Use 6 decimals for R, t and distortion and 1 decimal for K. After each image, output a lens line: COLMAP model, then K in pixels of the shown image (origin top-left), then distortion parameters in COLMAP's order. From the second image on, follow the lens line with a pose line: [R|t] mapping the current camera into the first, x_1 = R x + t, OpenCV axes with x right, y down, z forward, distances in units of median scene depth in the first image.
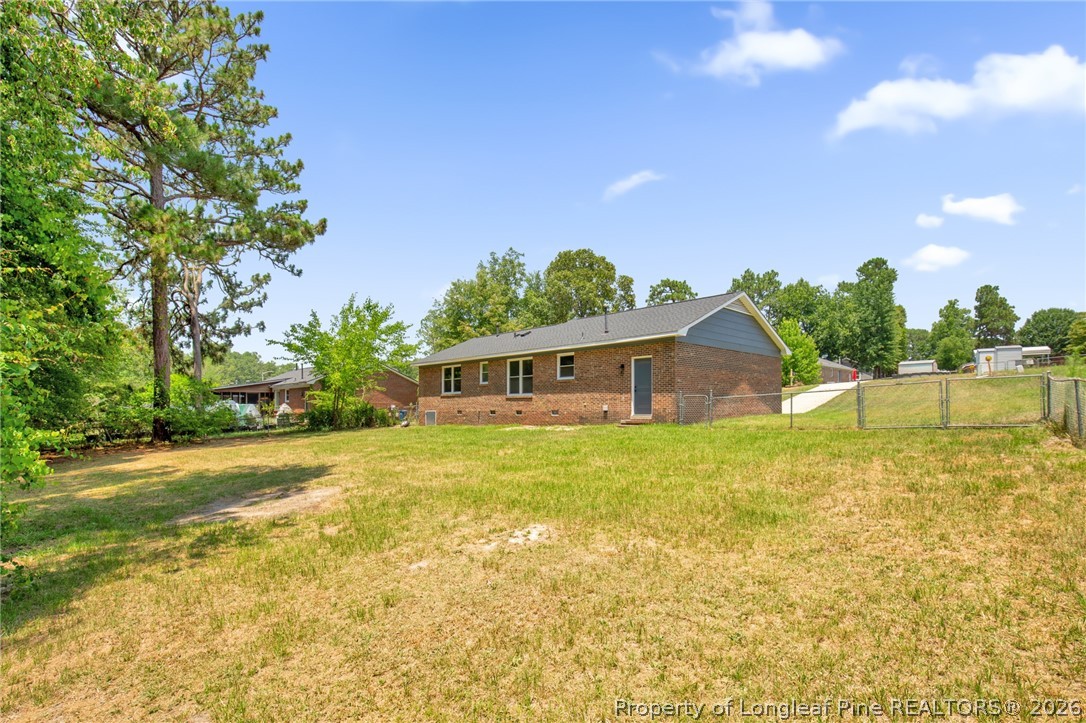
lens RADIAL K [[504.4, 0, 553.6], [0, 504.4, 357.2], [0, 0, 1]] dist [-0.014974, -0.000392]
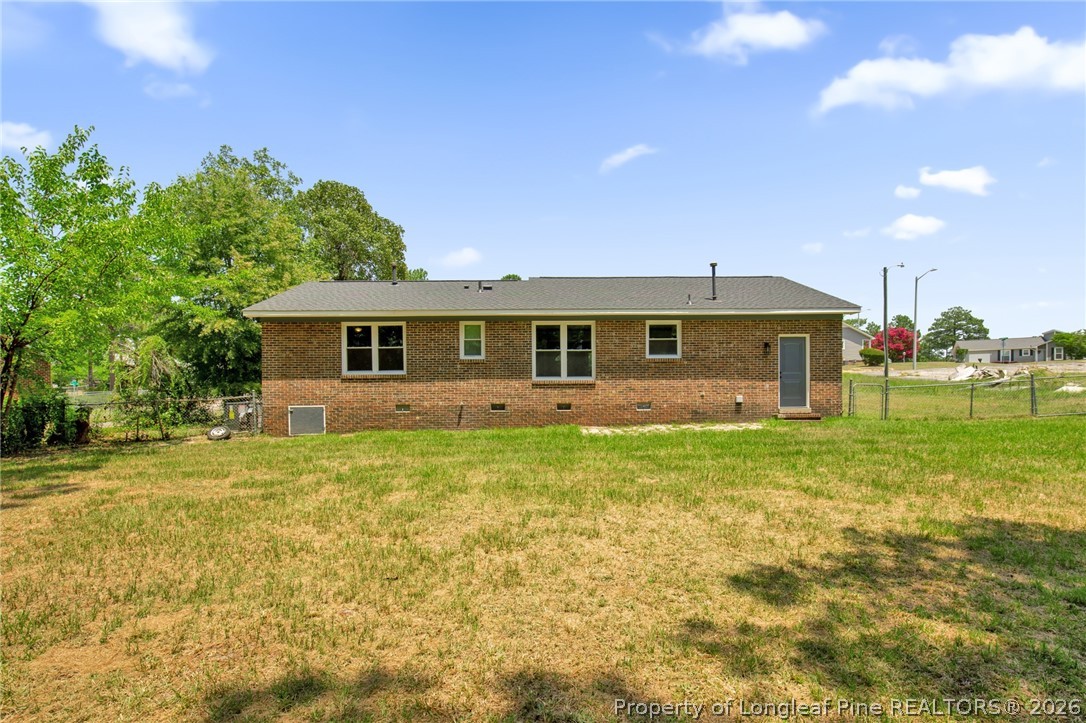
lens RADIAL K [[504.4, 0, 553.6], [0, 504.4, 357.2], [0, 0, 1]] dist [-0.014974, -0.000392]
pose [[0.704943, 0.055756, 0.707069, -0.527418], [-0.067340, 0.997663, -0.011534, 0.055497], [-0.706060, -0.039483, 0.707051, 0.562859]]
